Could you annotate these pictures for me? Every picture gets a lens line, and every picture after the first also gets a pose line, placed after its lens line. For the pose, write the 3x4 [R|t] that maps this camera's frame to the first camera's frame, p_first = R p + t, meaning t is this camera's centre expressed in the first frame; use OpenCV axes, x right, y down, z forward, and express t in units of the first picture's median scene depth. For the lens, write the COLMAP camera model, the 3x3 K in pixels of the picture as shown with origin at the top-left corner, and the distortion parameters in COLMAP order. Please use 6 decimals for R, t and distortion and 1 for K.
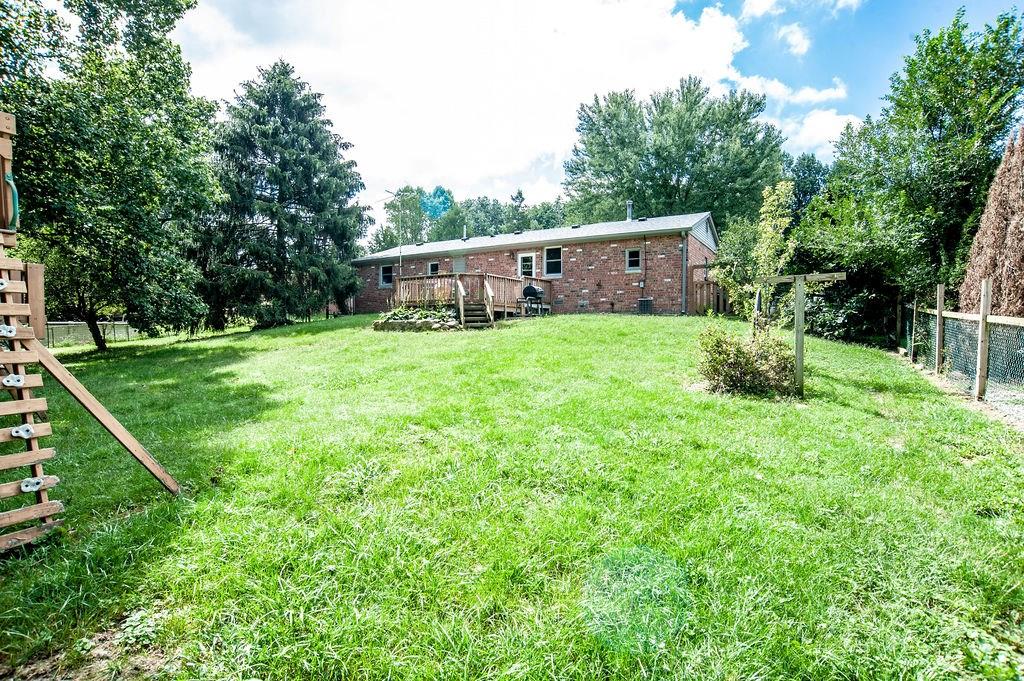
lens RADIAL K [[539.3, 0, 512.0], [0, 539.3, 340.5], [0, 0, 1]] dist [-0.083121, 0.038270]
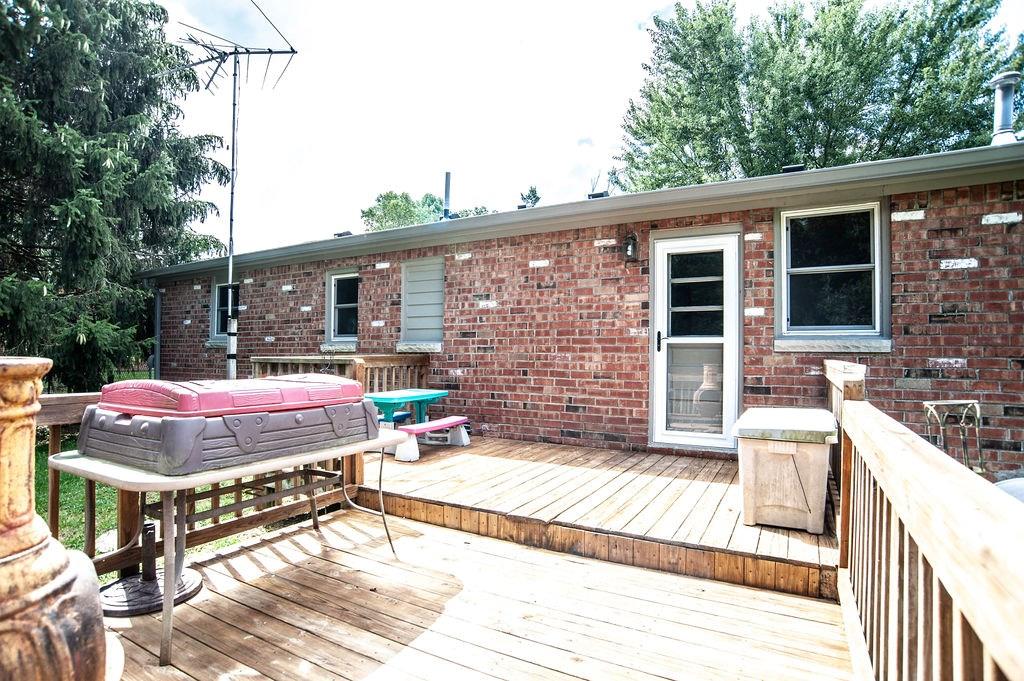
lens RADIAL K [[539.3, 0, 512.0], [0, 539.3, 340.5], [0, 0, 1]] dist [-0.083121, 0.038270]
pose [[0.999853, 0.012822, 0.011372, -0.050274], [-0.012326, 0.999012, -0.042705, -0.093778], [-0.011909, 0.042559, 0.999023, 0.682310]]
